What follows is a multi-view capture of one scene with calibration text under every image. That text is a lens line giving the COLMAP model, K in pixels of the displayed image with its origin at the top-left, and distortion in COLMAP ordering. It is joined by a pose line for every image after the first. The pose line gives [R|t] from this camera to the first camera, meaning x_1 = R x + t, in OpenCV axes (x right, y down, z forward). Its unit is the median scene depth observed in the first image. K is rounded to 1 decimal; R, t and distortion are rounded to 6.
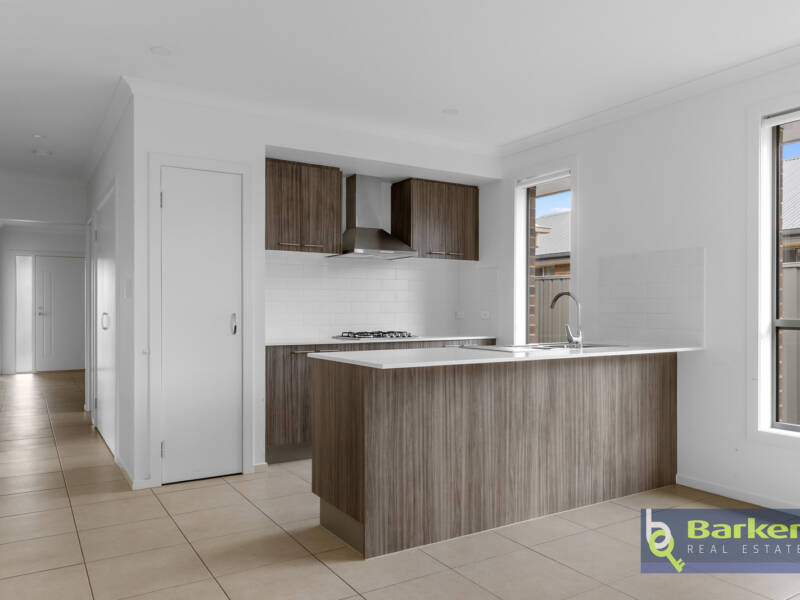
lens RADIAL K [[603.0, 0, 400.1], [0, 603.0, 312.3], [0, 0, 1]] dist [0.003857, 0.002055]
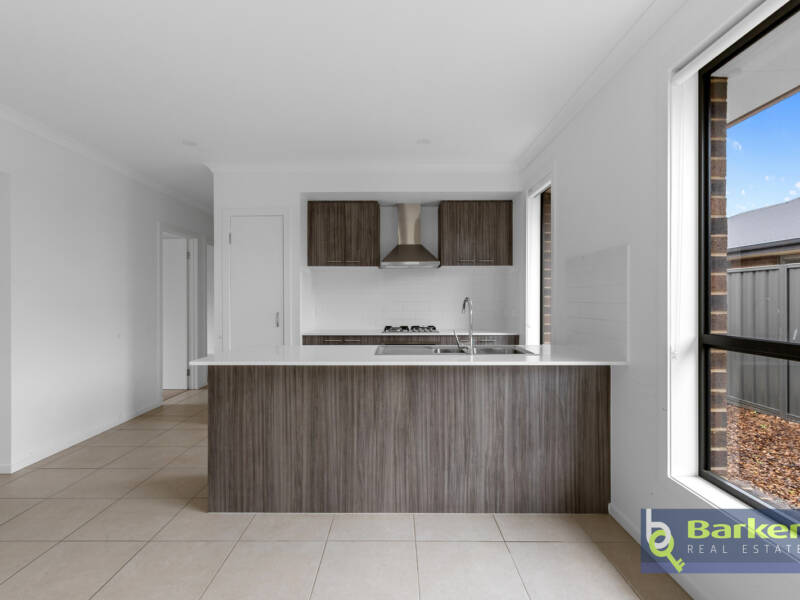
lens RADIAL K [[420.3, 0, 400.0], [0, 420.3, 300.0], [0, 0, 1]] dist [-0.000828, 0.000118]
pose [[0.848041, -0.000698, -0.529930, 0.580787], [-0.000747, 0.999997, -0.002512, -0.030000], [0.529930, 0.002526, 0.848038, 0.348454]]
